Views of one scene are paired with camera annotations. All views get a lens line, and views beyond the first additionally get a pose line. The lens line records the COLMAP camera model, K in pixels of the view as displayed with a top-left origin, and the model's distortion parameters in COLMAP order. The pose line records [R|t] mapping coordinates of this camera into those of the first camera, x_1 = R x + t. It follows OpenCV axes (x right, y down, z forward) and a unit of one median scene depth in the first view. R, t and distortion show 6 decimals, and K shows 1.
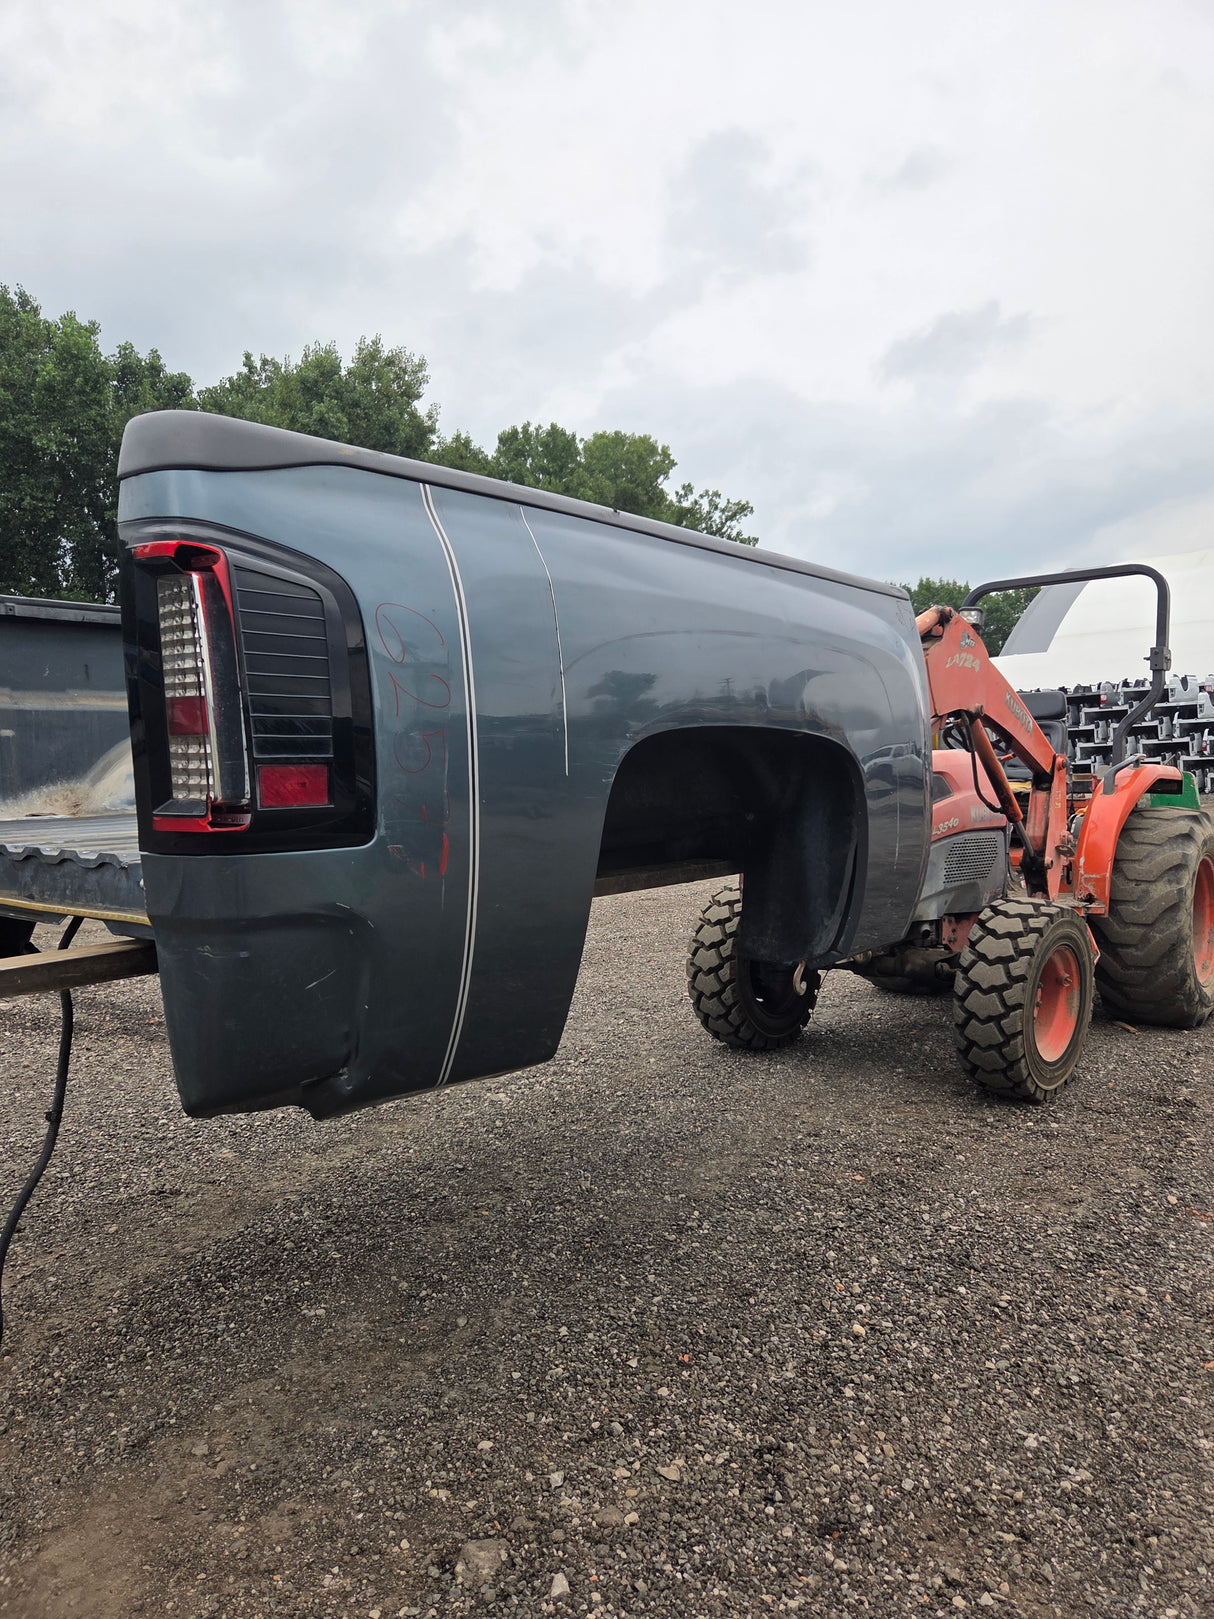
lens RADIAL K [[1091.1, 0, 626.3], [0, 1091.1, 815.8], [0, 0, 1]] dist [0.067551, -0.050278]
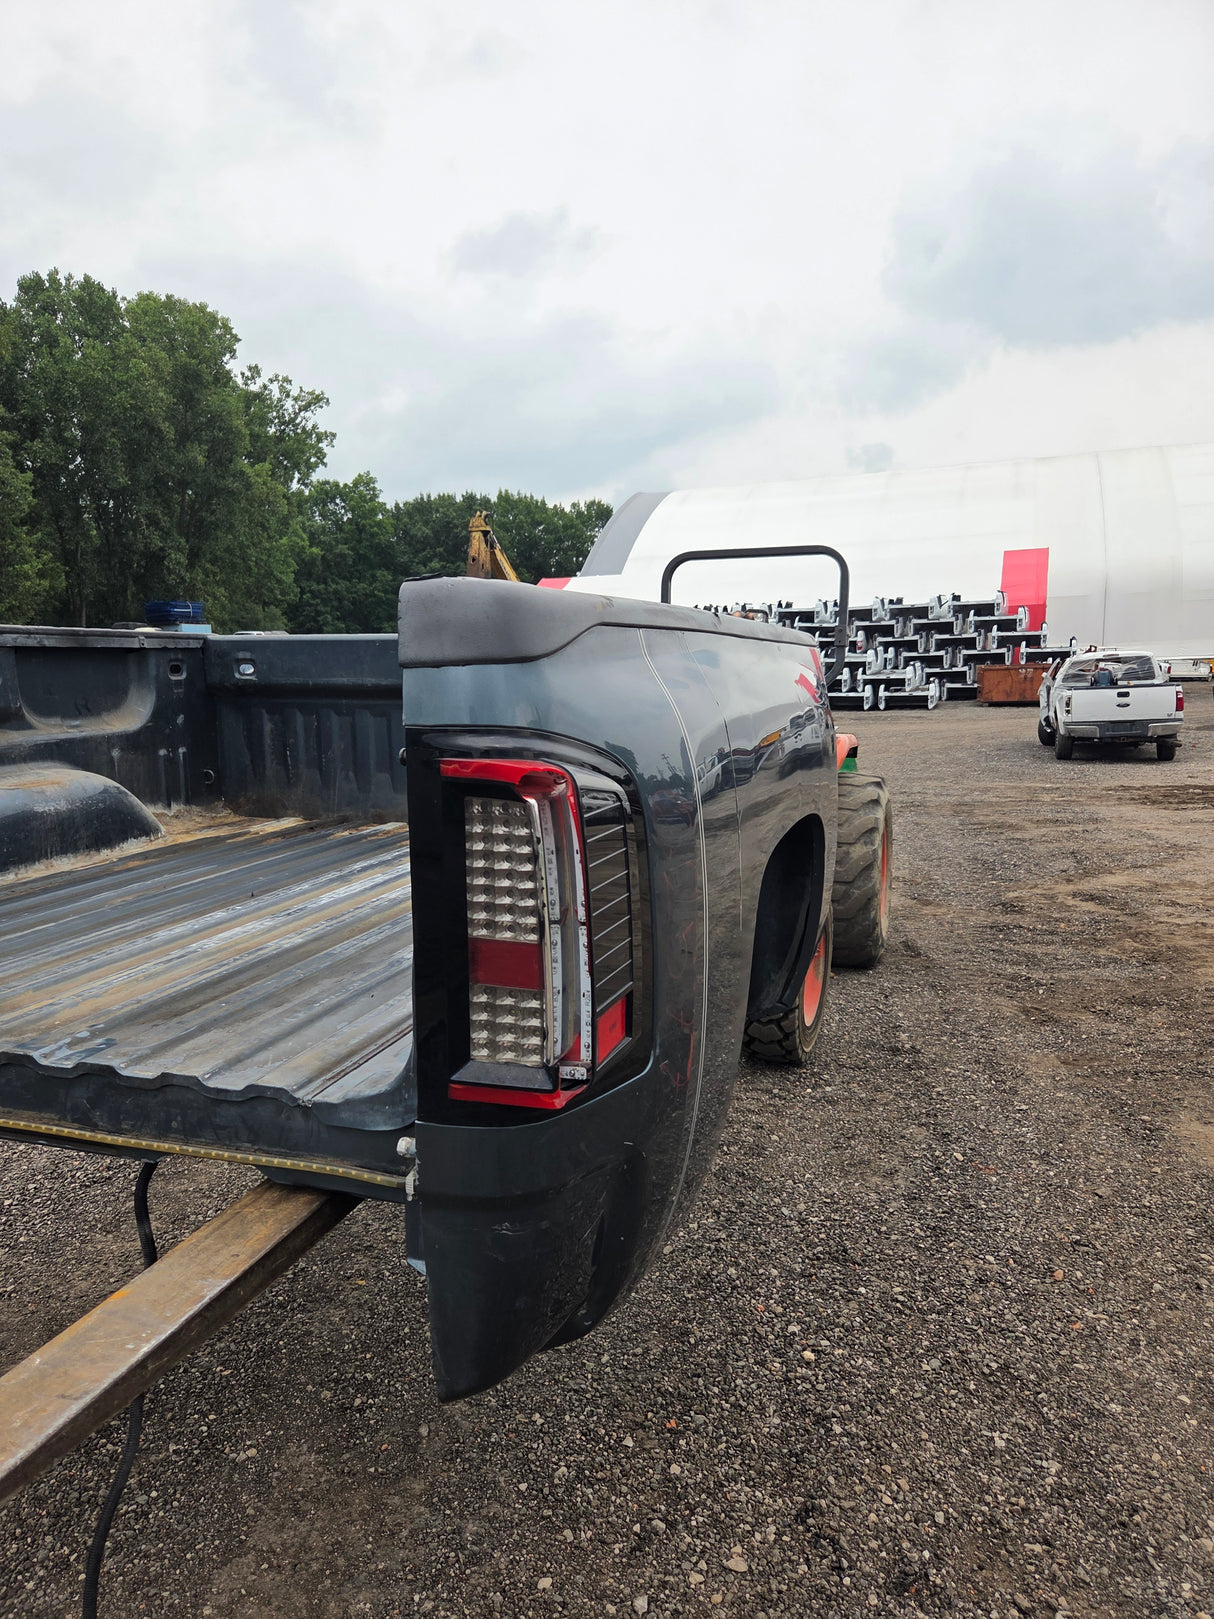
lens RADIAL K [[1091.1, 0, 599.7], [0, 1091.1, 822.8], [0, 0, 1]] dist [0.067071, -0.052032]
pose [[0.936396, -0.038504, 0.348825, -0.312350], [0.006628, 0.995726, 0.092120, -0.138027], [-0.350881, -0.083949, 0.932649, 0.114224]]
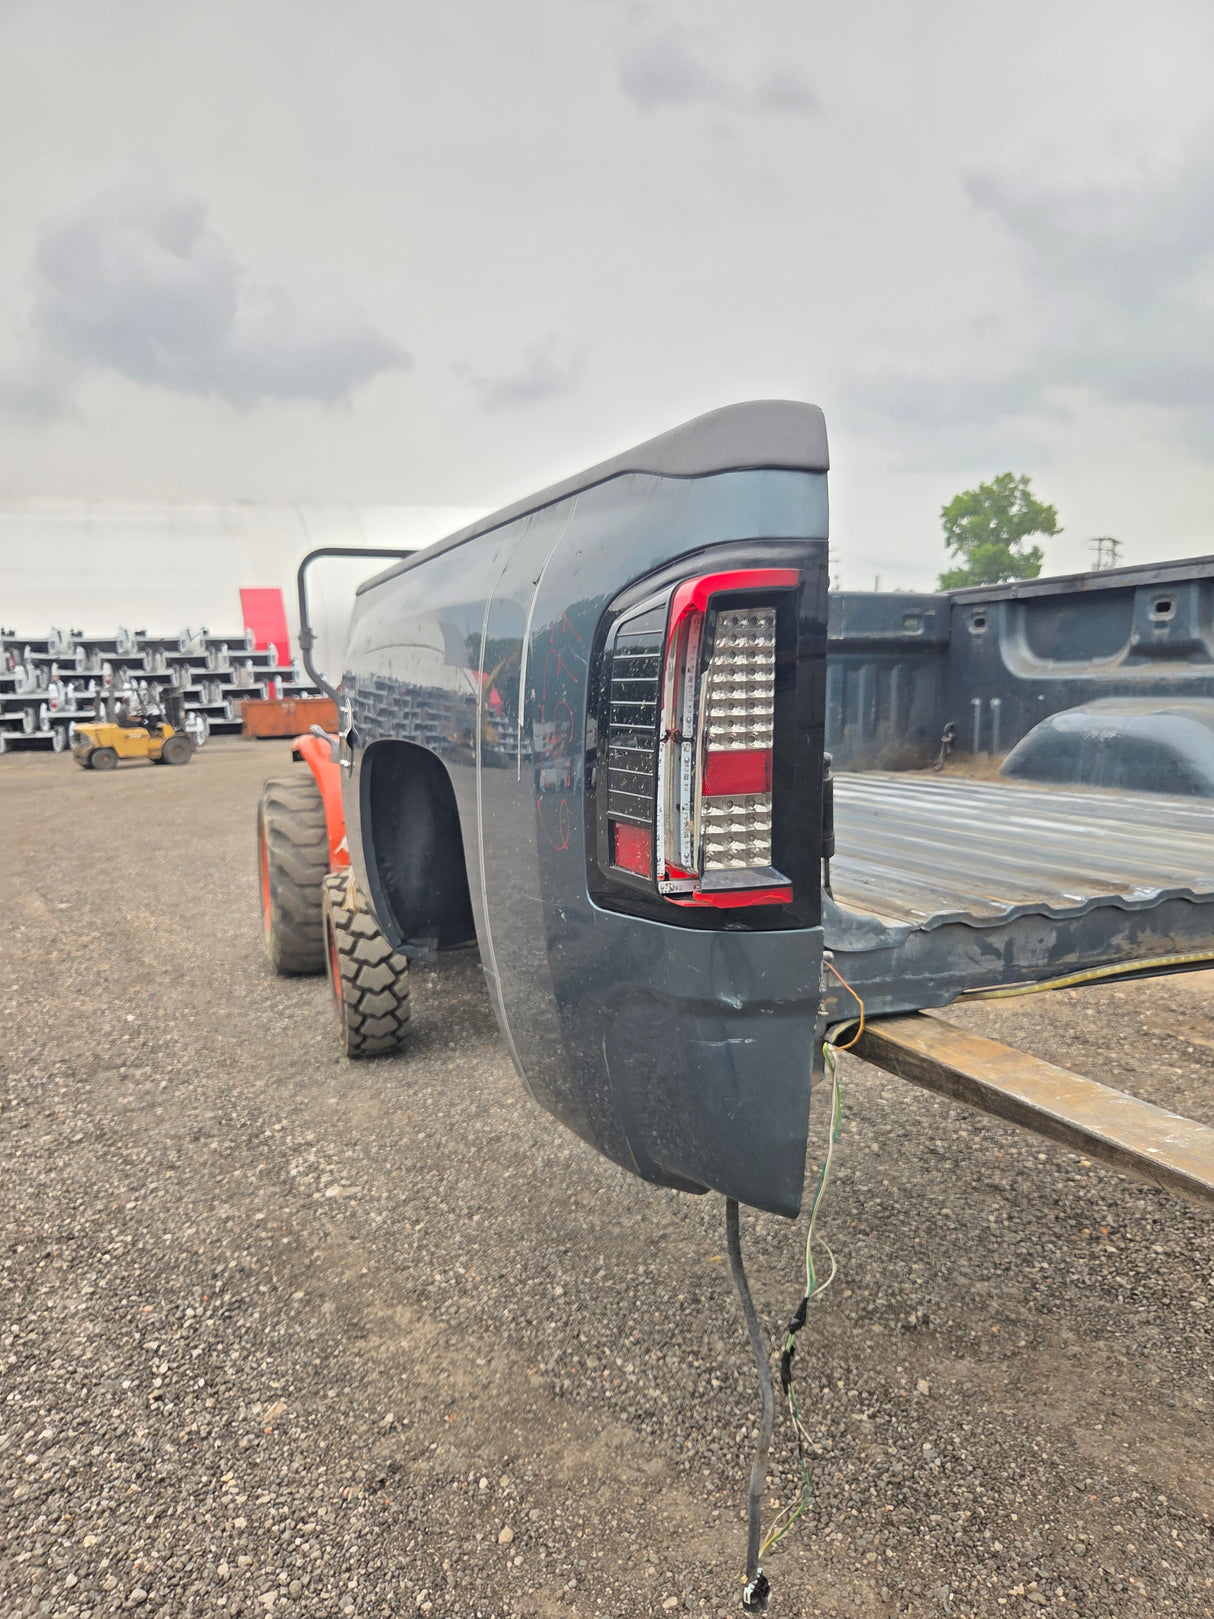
lens RADIAL K [[1124.2, 0, 597.8], [0, 1124.2, 809.7], [0, 0, 1]] dist [0.039956, -0.021014]
pose [[0.486497, -0.079474, 0.870060, -1.178545], [0.052375, 0.996716, 0.061757, -0.072227], [-0.872111, 0.015524, 0.489062, 0.789559]]
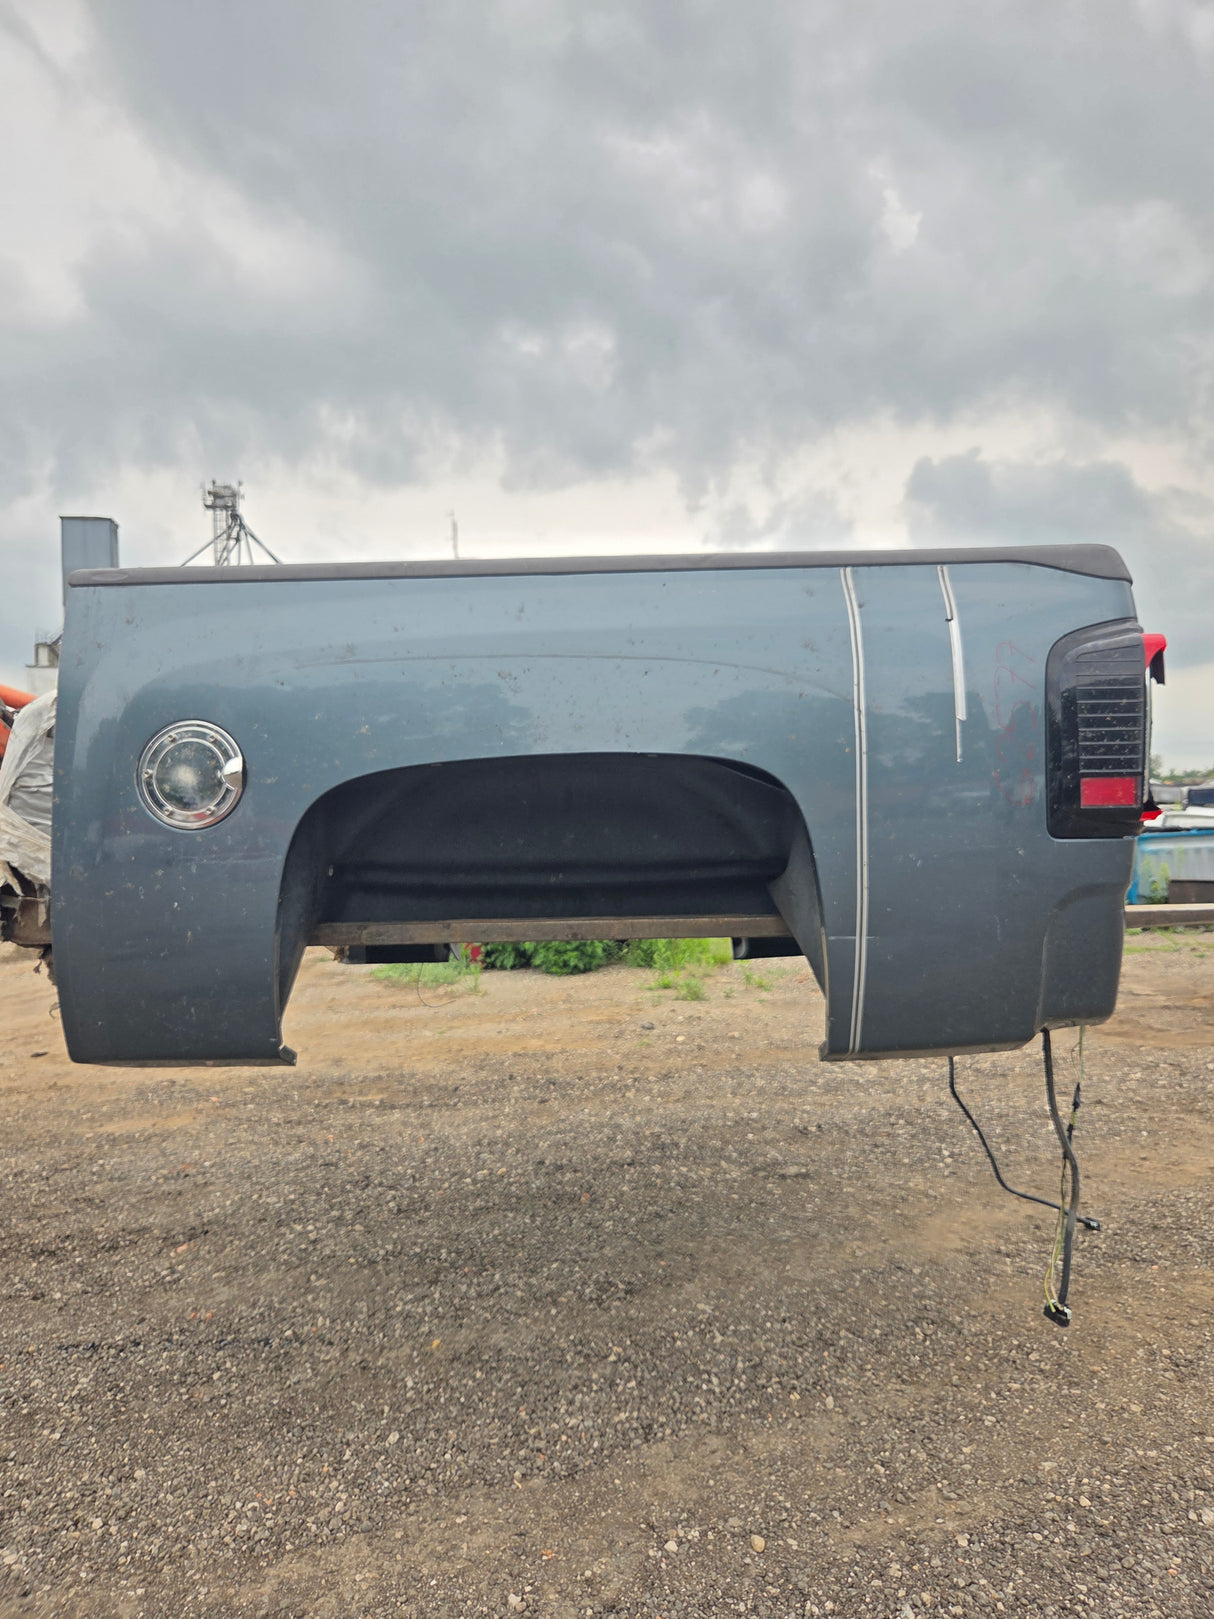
lens RADIAL K [[1108.3, 0, 605.6], [0, 1108.3, 823.7], [0, 0, 1]] dist [0.062138, -0.051653]
pose [[-0.615307, 0.045756, 0.786958, -1.137599], [0.080241, 0.996764, 0.004784, -0.035618], [-0.784193, 0.066090, -0.616987, 1.752789]]
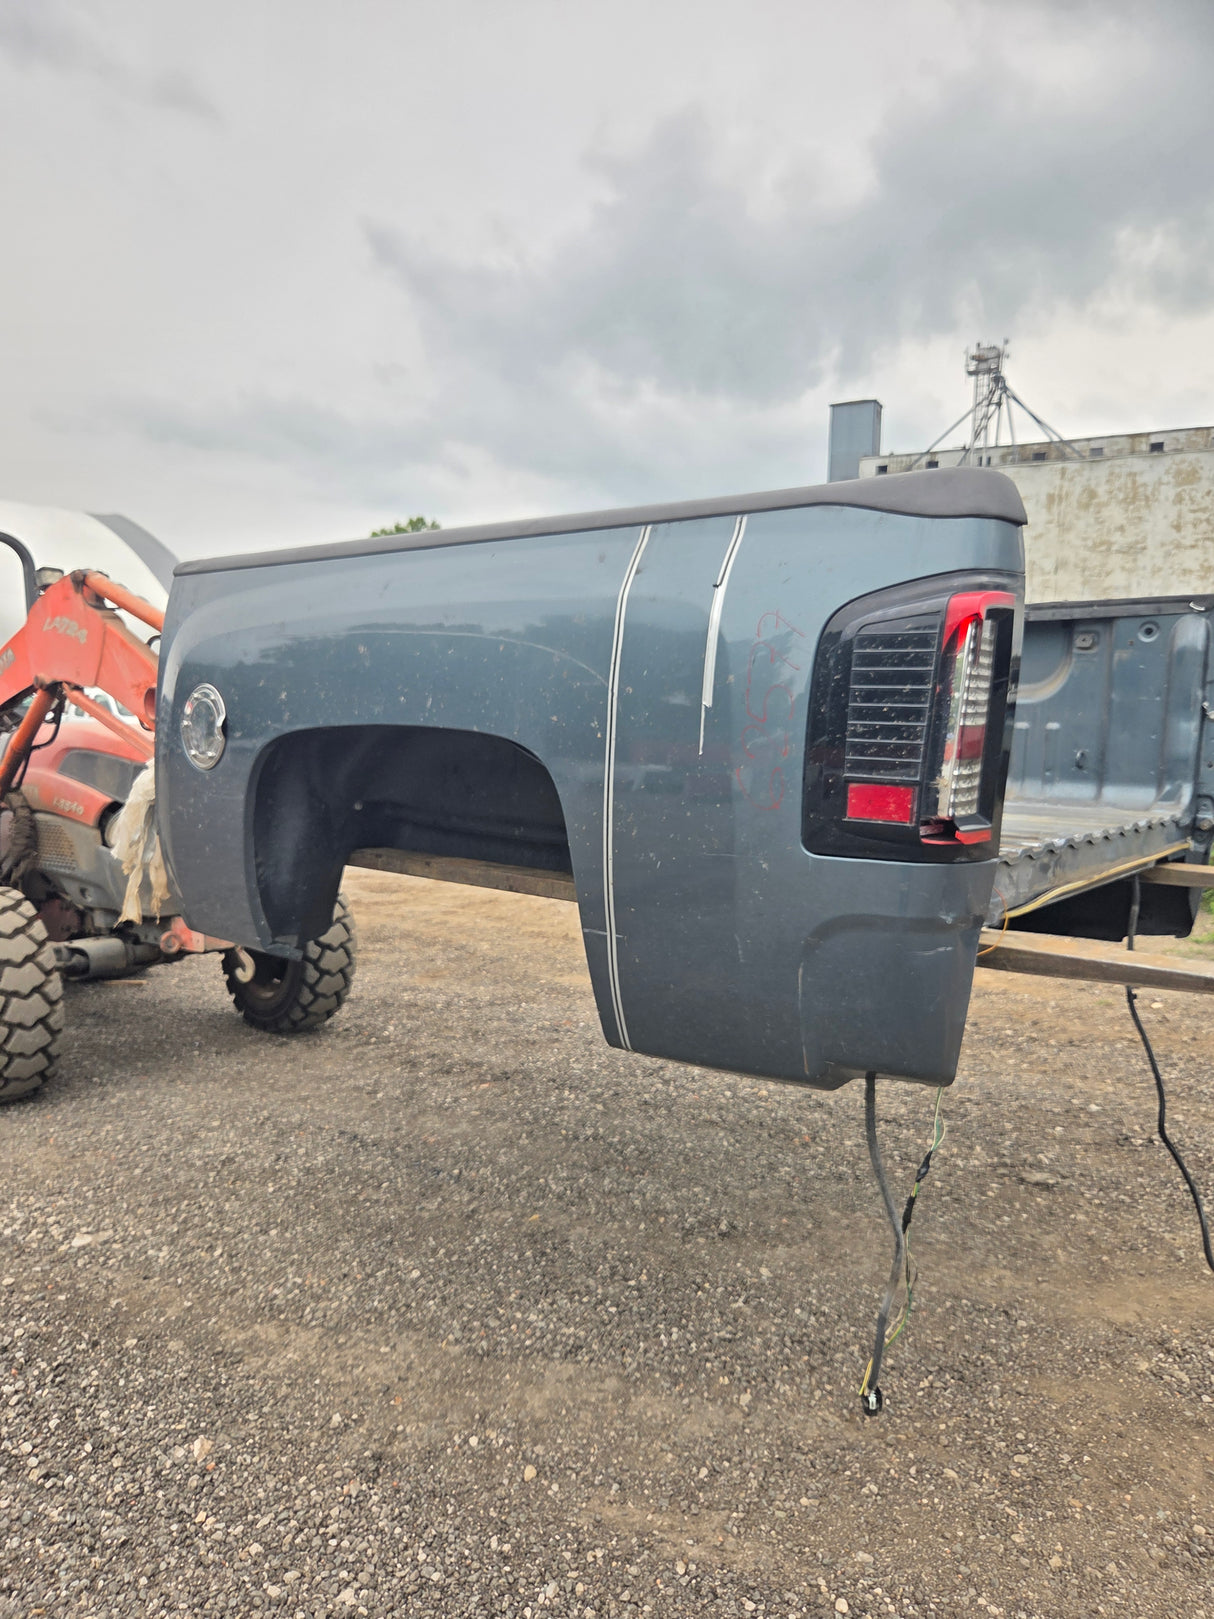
lens RADIAL K [[1106.1, 0, 593.7], [0, 1106.1, 842.2], [0, 0, 1]] dist [0.063734, -0.055025]
pose [[0.000789, -0.090778, 0.995871, -1.344611], [0.032525, 0.995347, 0.090704, -0.064164], [-0.999471, 0.032319, 0.003738, 1.165905]]
